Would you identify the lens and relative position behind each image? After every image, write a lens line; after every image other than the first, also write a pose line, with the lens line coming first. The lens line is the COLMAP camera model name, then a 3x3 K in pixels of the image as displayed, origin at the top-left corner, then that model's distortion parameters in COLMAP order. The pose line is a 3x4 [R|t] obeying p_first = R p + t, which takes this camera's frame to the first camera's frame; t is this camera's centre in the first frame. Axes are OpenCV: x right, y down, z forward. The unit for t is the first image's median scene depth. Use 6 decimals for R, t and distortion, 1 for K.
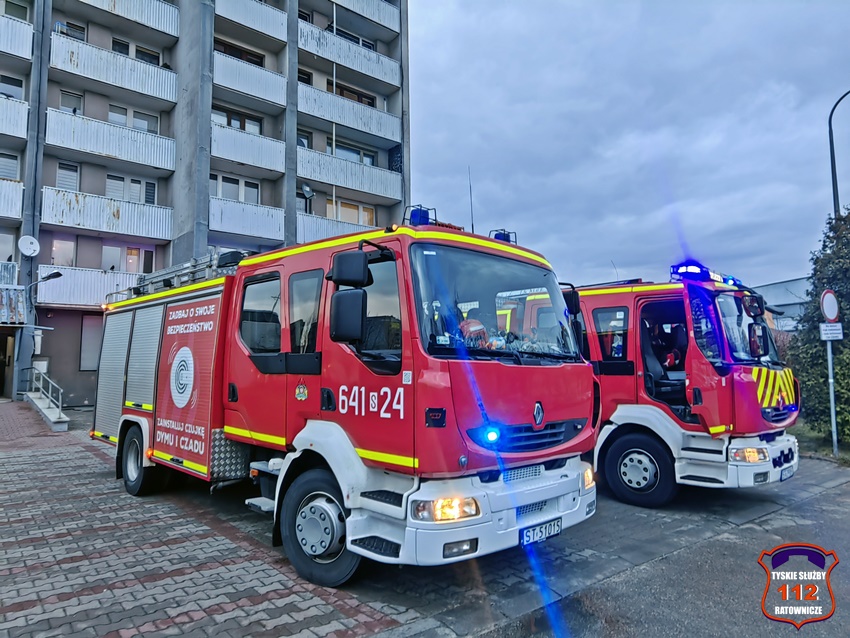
lens RADIAL K [[583.4, 0, 425.0], [0, 583.4, 319.0], [0, 0, 1]] dist [-0.004484, -0.001936]
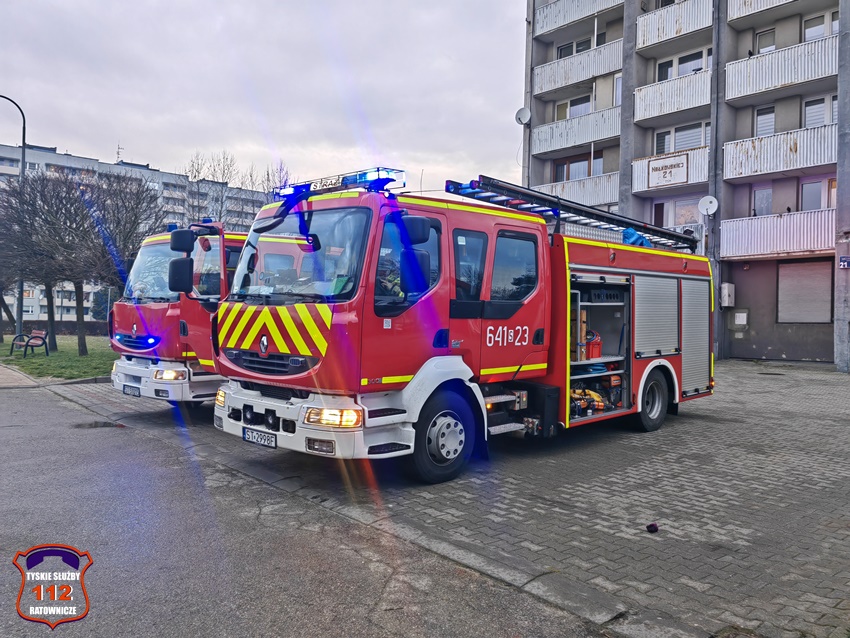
lens RADIAL K [[653.8, 0, 425.0], [0, 653.8, 319.0], [0, 0, 1]] dist [0.009852, 0.001090]
pose [[0.033083, -0.006552, -0.999431, 0.499380], [0.070016, 0.997537, -0.004222, 0.050858], [0.996997, -0.069837, 0.033460, 0.425929]]
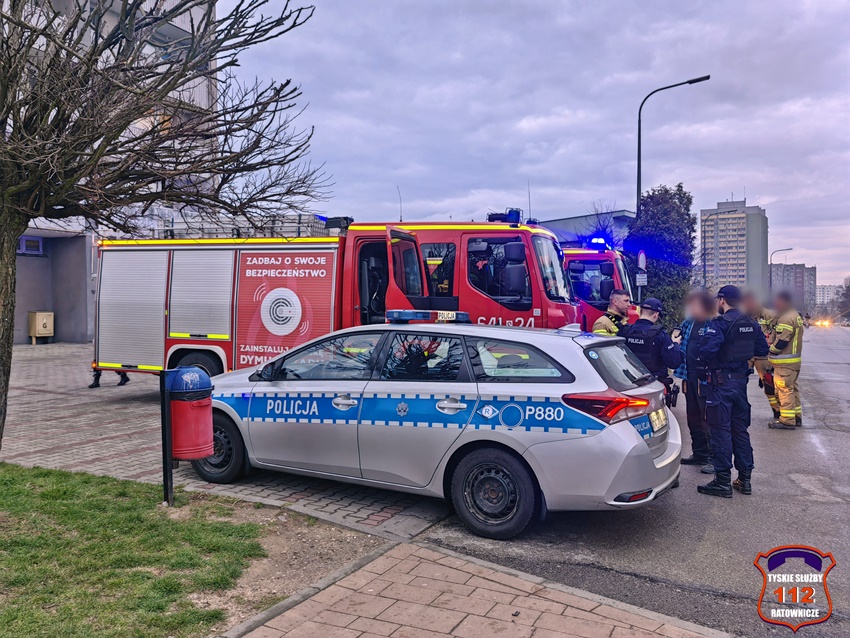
lens RADIAL K [[653.8, 0, 425.0], [0, 653.8, 319.0], [0, 0, 1]] dist [0.009852, 0.001090]
pose [[0.920081, -0.002444, 0.391721, -0.538113], [-0.041996, 0.993602, 0.104841, -0.036835], [-0.389471, -0.112913, 0.914091, -0.346120]]
